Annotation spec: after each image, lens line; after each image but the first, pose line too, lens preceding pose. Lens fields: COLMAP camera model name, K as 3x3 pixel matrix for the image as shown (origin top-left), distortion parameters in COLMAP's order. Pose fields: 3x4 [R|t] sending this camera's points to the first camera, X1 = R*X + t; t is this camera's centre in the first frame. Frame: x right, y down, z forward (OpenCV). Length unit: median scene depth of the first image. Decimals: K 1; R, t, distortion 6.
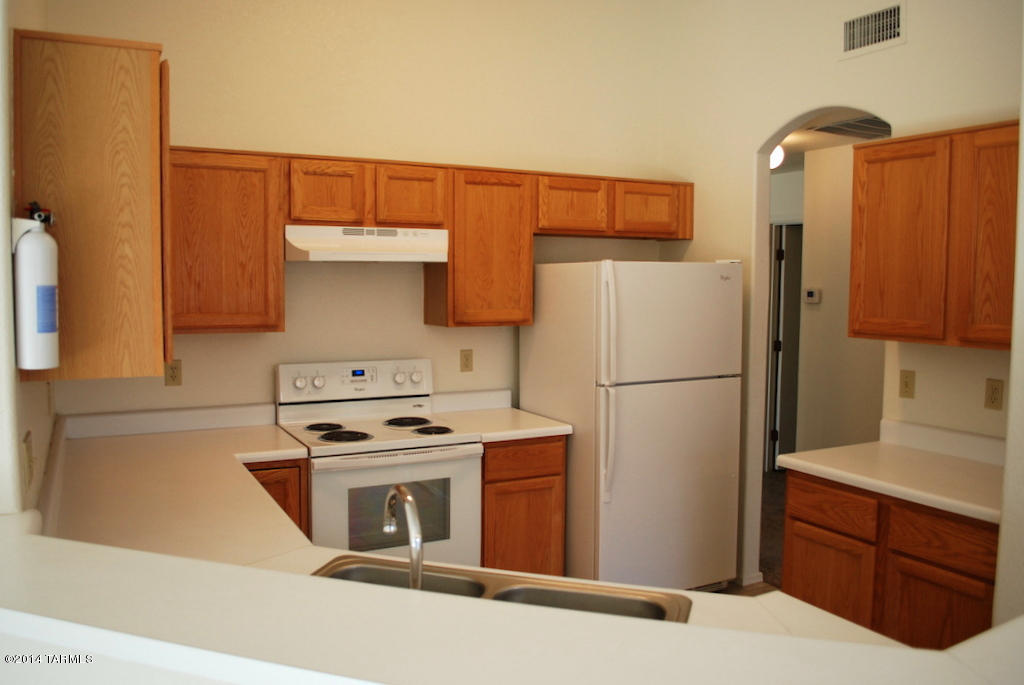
lens RADIAL K [[817.8, 0, 507.4], [0, 817.8, 338.6], [0, 0, 1]] dist [-0.084378, 0.005067]
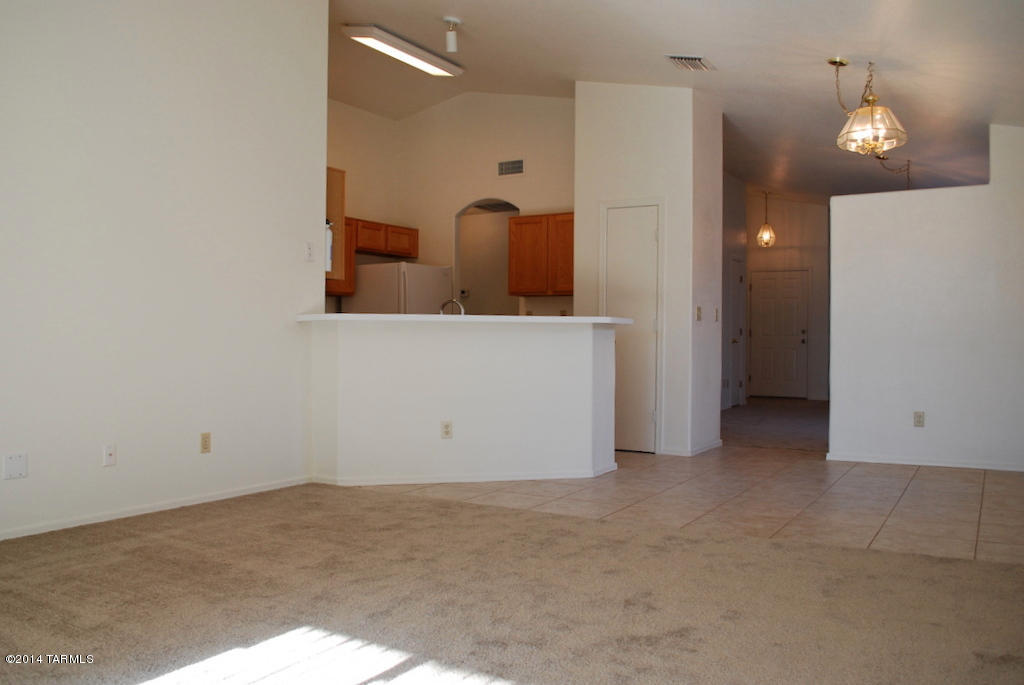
lens RADIAL K [[836.3, 0, 512.0], [0, 836.3, 342.5], [0, 0, 1]] dist [-0.006055, -0.001316]
pose [[0.852996, -0.007529, 0.521864, -0.775170], [0.039700, 0.997935, -0.050493, 0.235480], [-0.520406, 0.063789, 0.851533, -1.004525]]
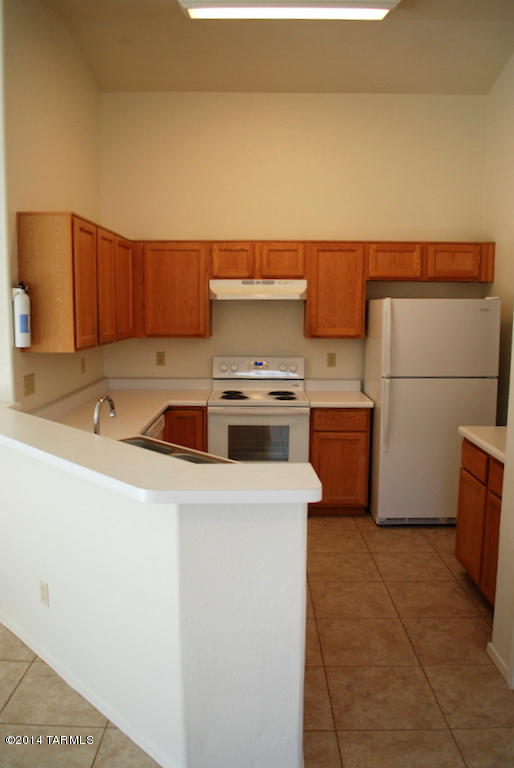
lens RADIAL K [[613.3, 0, 251.8], [0, 613.3, 386.2], [0, 0, 1]] dist [-0.084378, 0.005067]
pose [[0.881093, 0.060097, -0.469109, 0.442755], [-0.033067, 0.997294, 0.065655, 0.004942], [0.471785, -0.042336, 0.880697, -0.166527]]
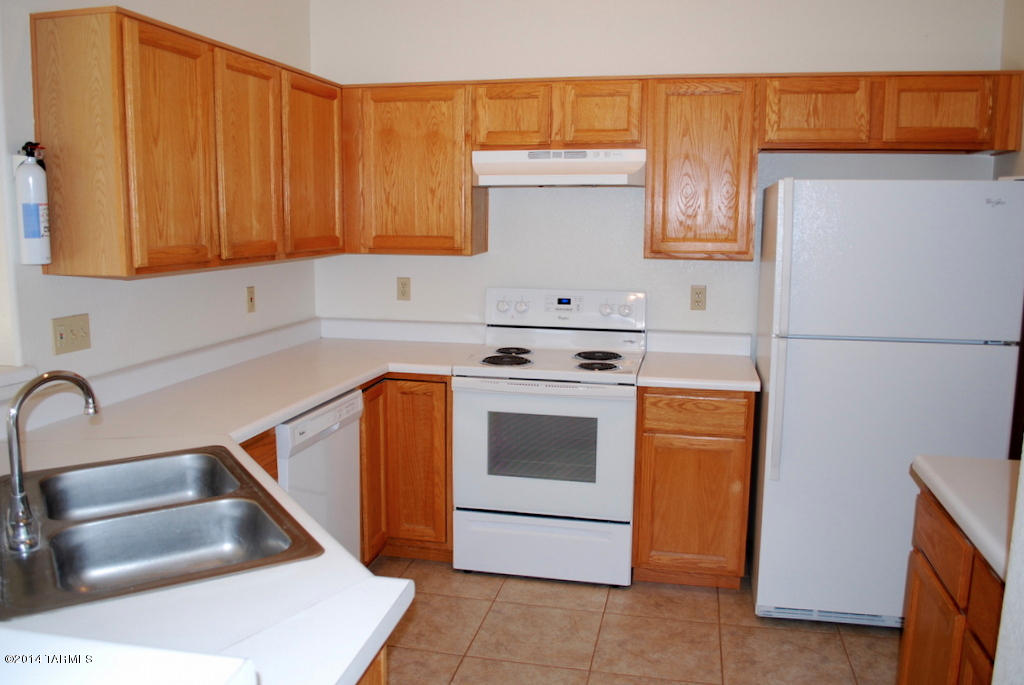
lens RADIAL K [[817.8, 0, 507.4], [0, 817.8, 338.6], [0, 0, 1]] dist [-0.084378, 0.005067]
pose [[0.761907, 0.095708, -0.640576, 0.419903], [-0.047747, 0.994631, 0.091816, -0.000125], [0.645924, -0.039369, 0.762386, 0.218043]]
